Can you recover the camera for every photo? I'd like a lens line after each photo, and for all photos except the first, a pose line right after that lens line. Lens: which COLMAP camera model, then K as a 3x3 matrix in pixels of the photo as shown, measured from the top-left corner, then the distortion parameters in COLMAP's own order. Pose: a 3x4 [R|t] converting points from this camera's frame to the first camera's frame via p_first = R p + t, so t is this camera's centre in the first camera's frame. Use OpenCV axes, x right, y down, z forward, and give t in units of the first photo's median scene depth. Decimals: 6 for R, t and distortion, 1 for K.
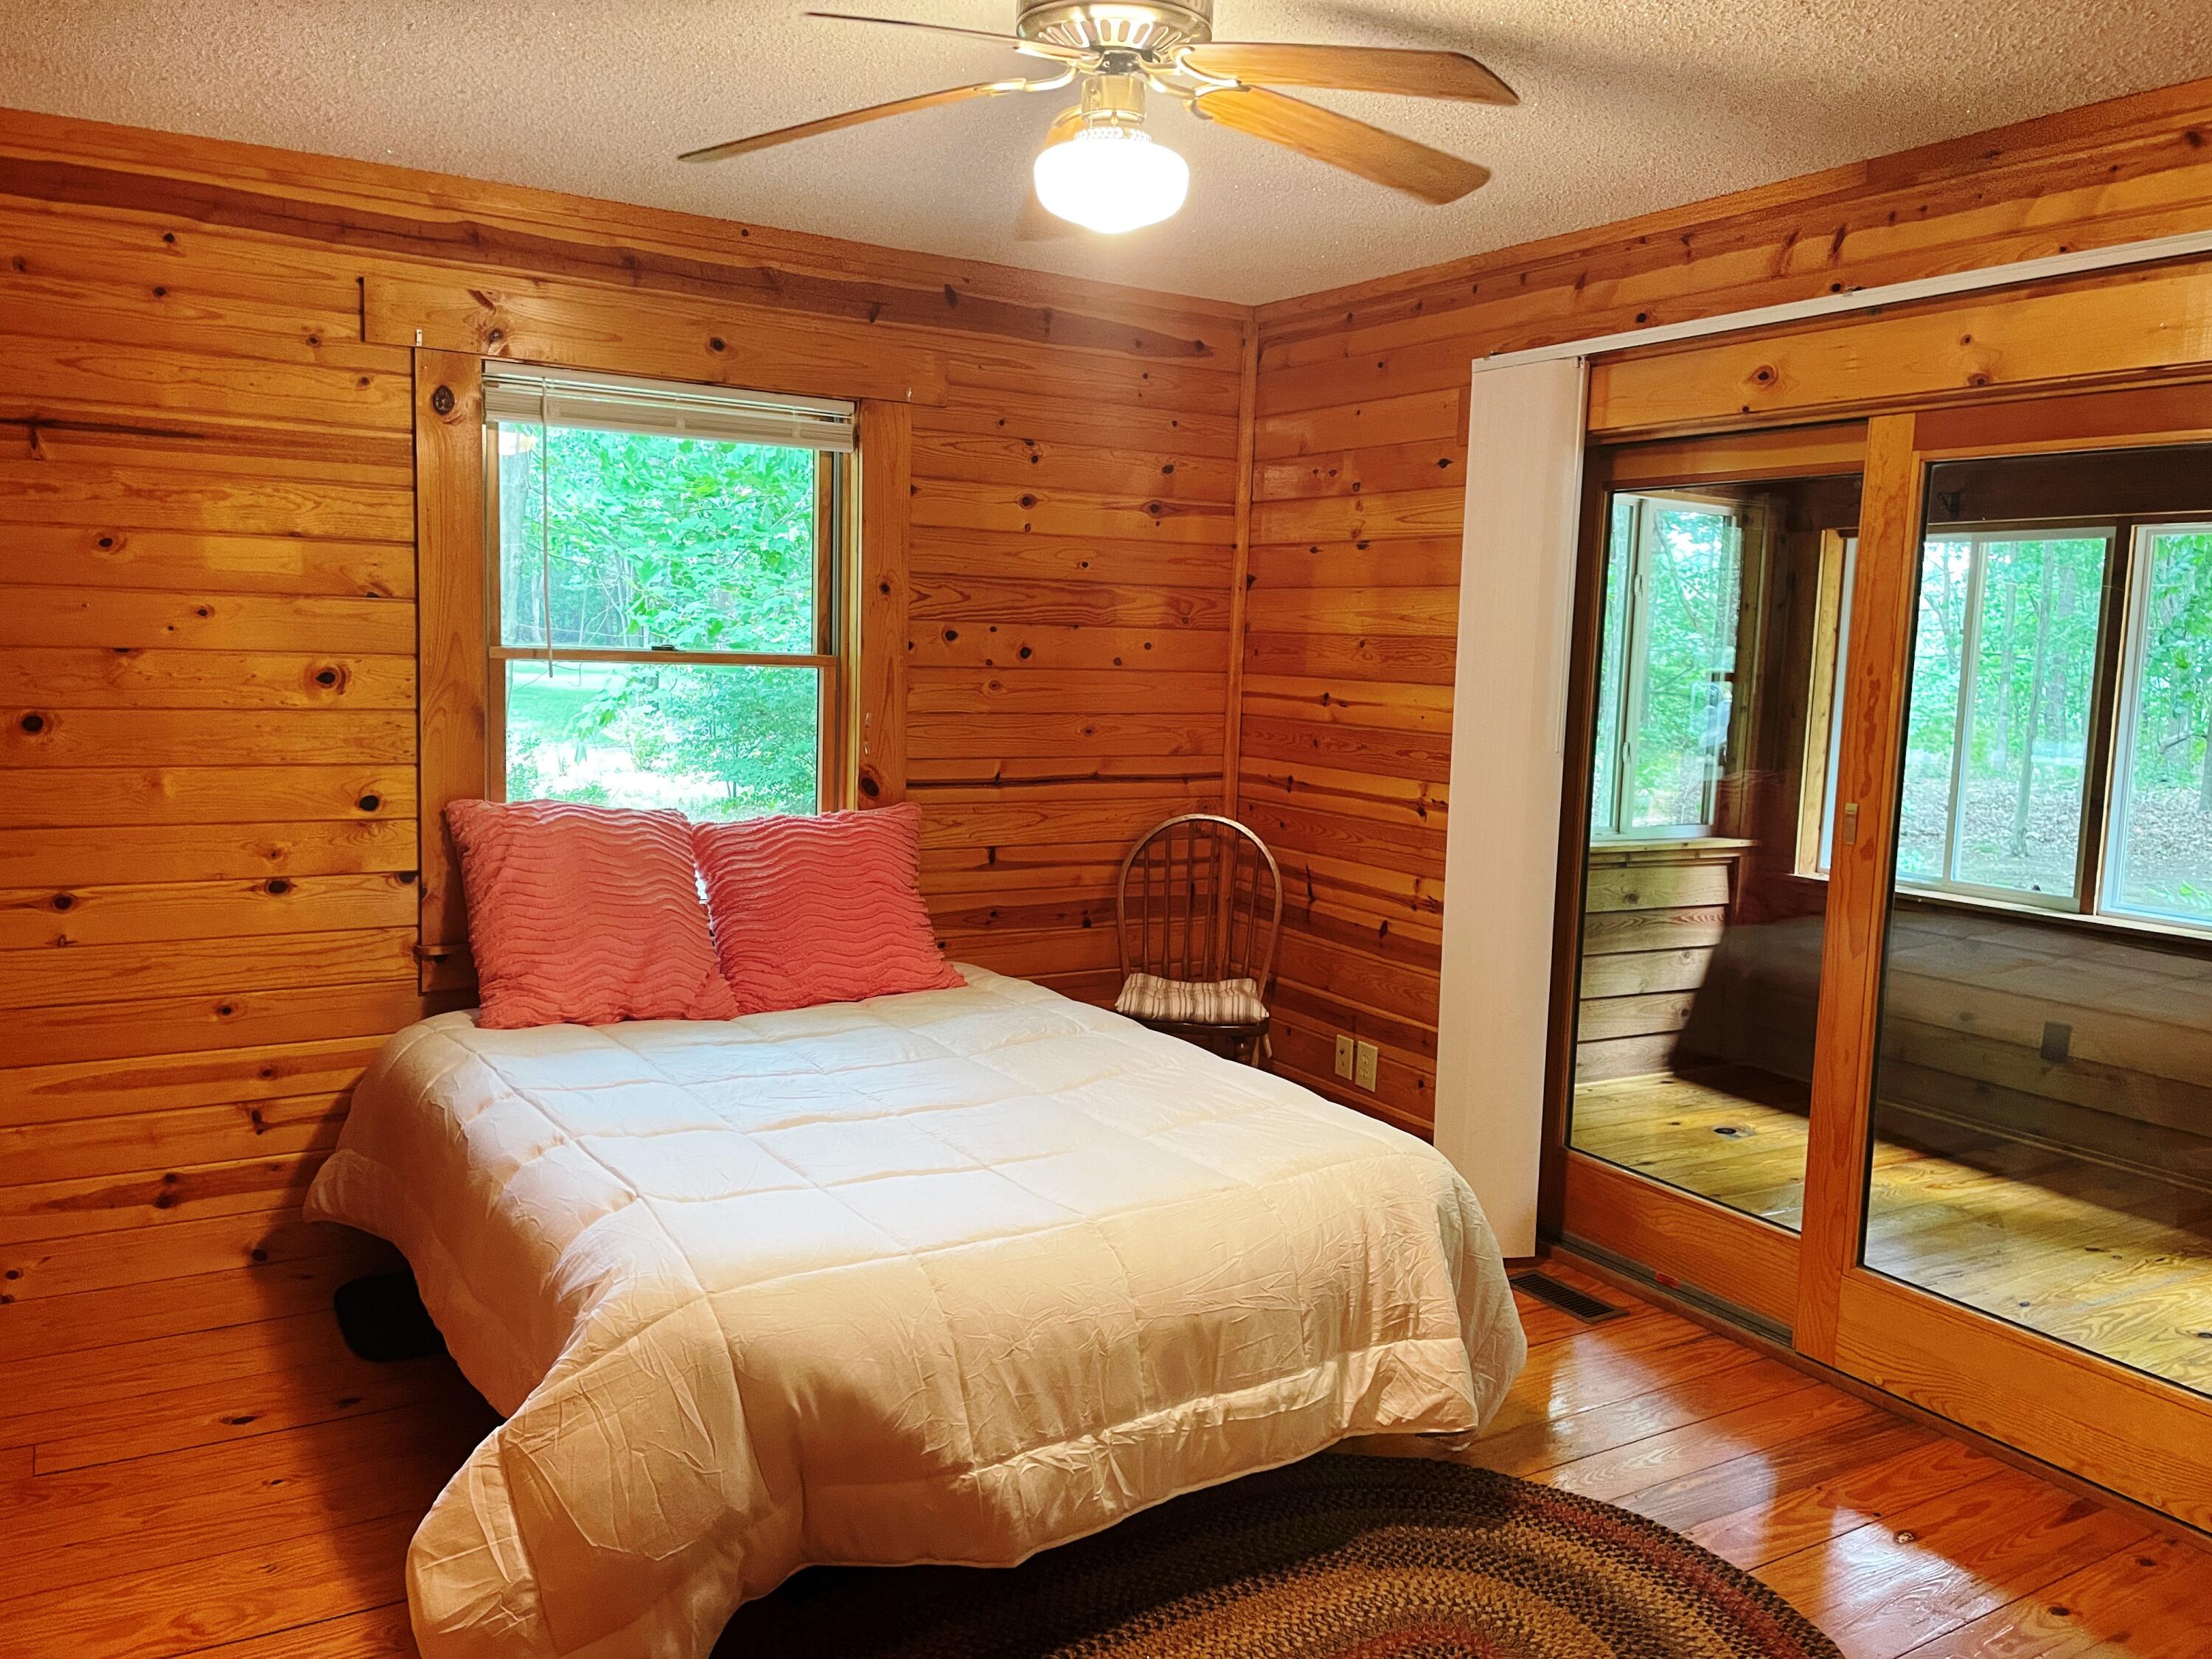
lens RADIAL K [[1665.2, 0, 1096.4], [0, 1665.2, 843.2], [0, 0, 1]] dist [0.085983, -0.113444]
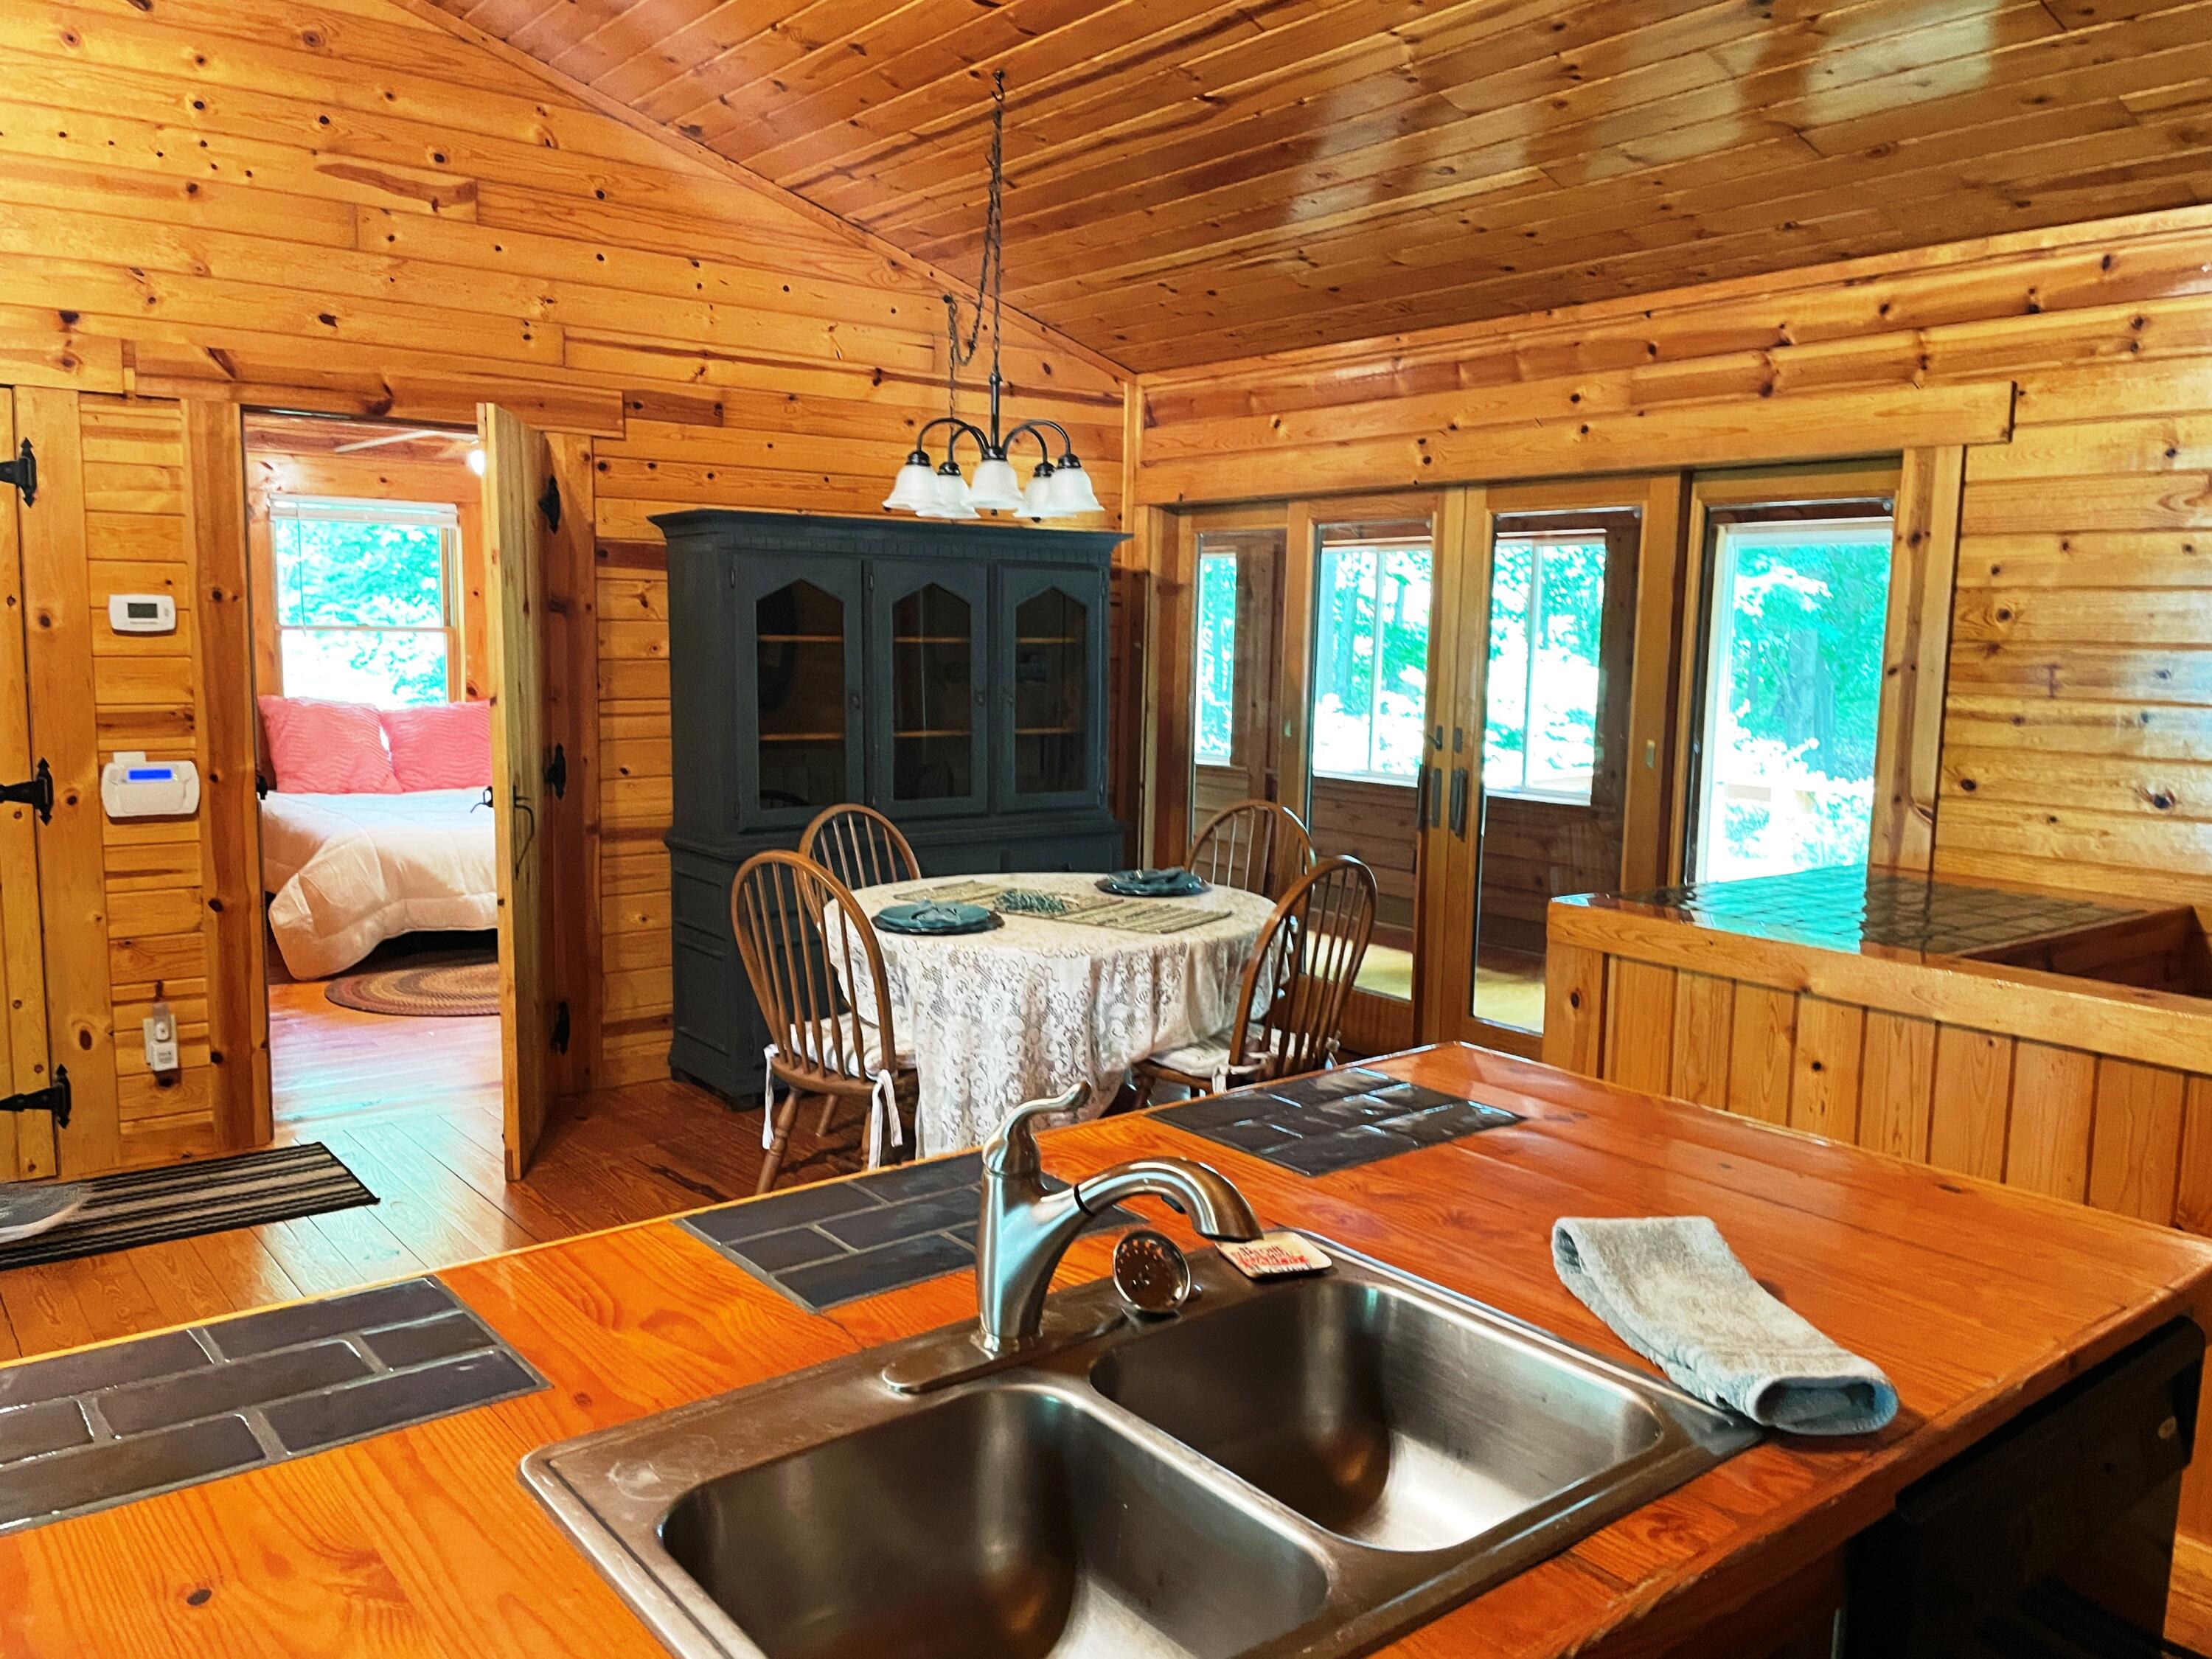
lens RADIAL K [[1665.2, 0, 1096.4], [0, 1665.2, 843.2], [0, 0, 1]] dist [0.085983, -0.113444]
pose [[0.991853, -0.023390, 0.125225, 0.404885], [0.022305, 0.999701, 0.010055, 0.166409], [-0.125423, -0.007180, 0.992077, -1.280610]]
